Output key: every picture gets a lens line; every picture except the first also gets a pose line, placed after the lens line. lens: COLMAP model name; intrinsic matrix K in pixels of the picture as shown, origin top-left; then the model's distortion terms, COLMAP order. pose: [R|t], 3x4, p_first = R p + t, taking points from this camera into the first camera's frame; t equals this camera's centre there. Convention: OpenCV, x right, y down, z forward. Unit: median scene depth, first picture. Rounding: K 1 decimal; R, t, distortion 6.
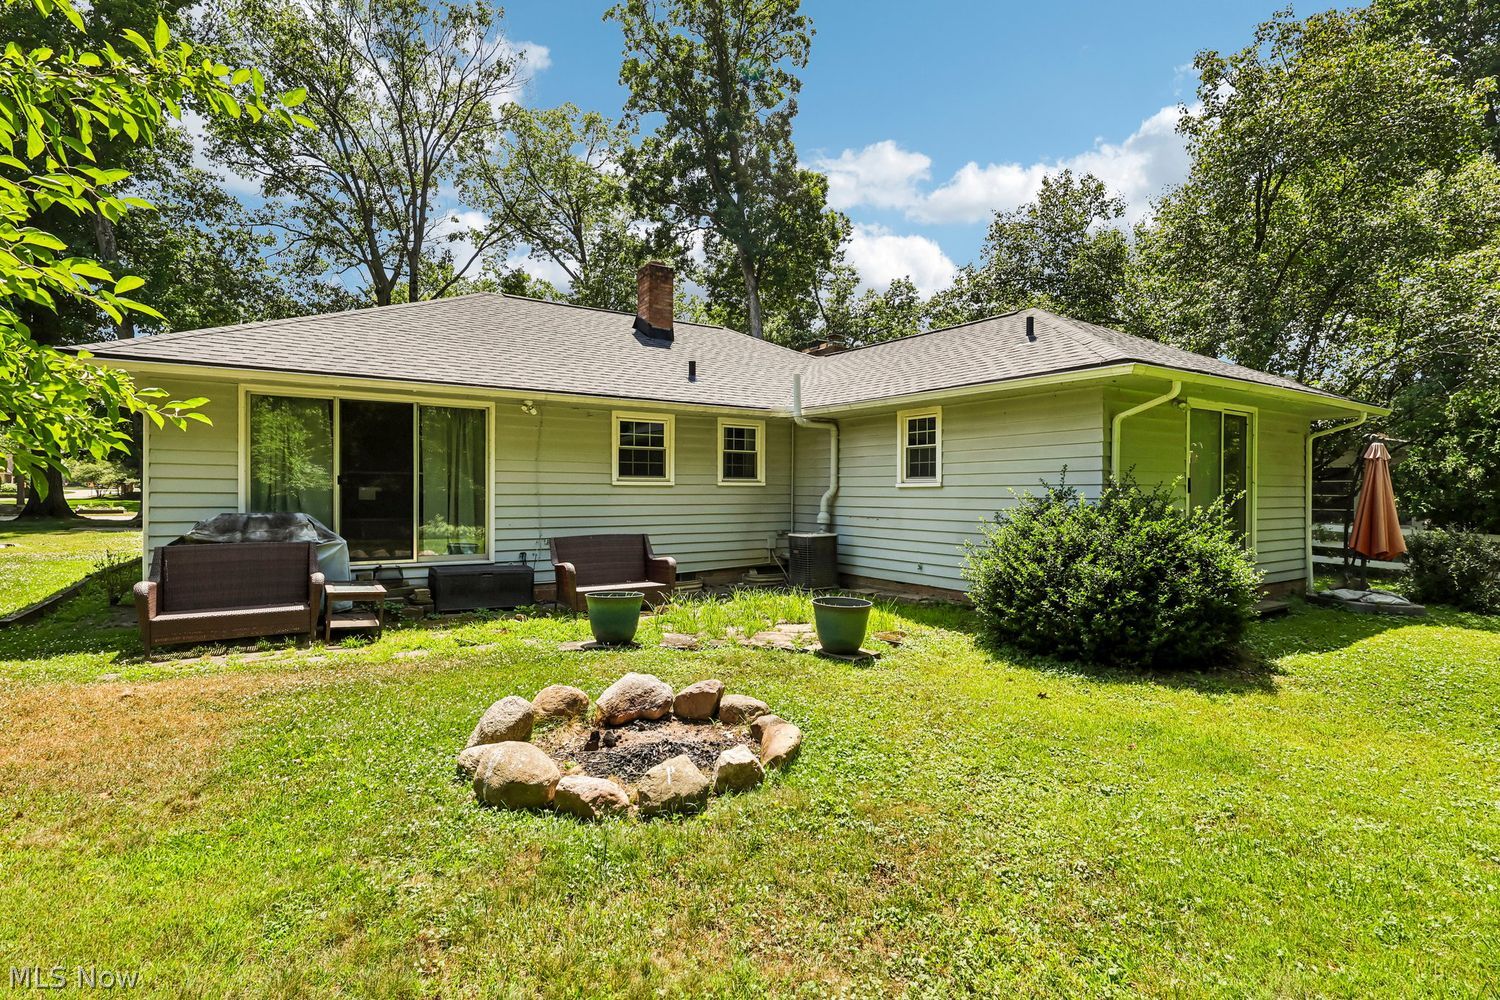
lens RADIAL K [[704.0, 0, 726.1], [0, 704.0, 493.9], [0, 0, 1]] dist [0.001089, 0.000504]
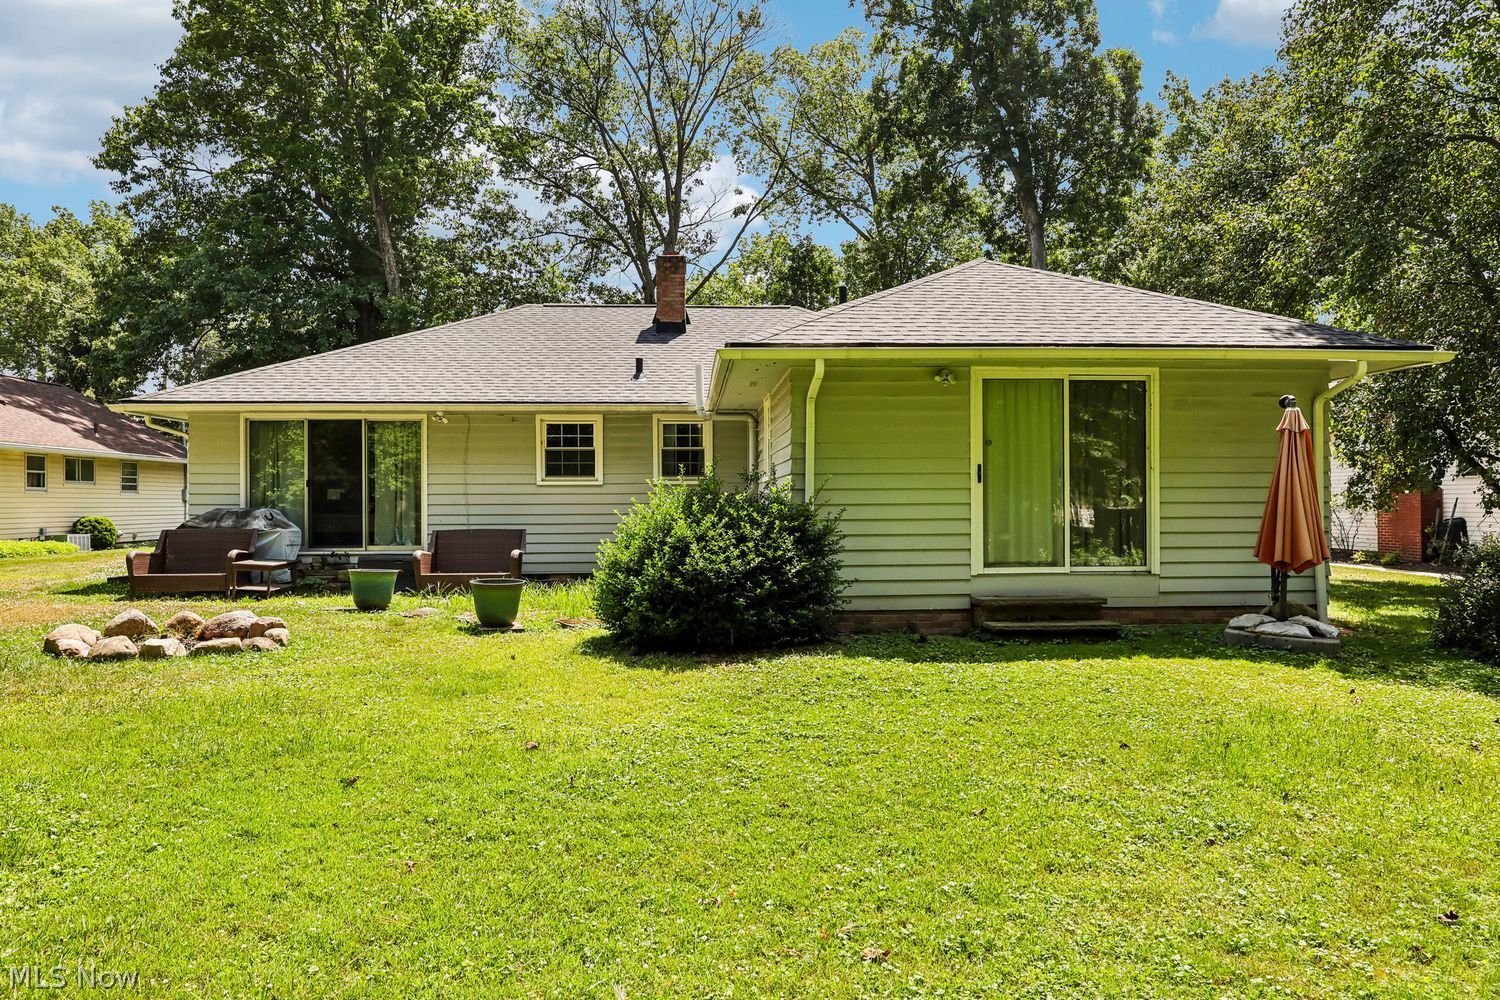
lens RADIAL K [[956.8, 0, 750.0], [0, 956.8, 500.0], [0, 0, 1]] dist [0.005246, 0.000660]
pose [[0.870204, -0.010439, -0.492581, 0.785766], [0.005384, 0.999917, -0.011677, 0.027137], [0.492662, 0.007509, 0.870188, -0.087761]]
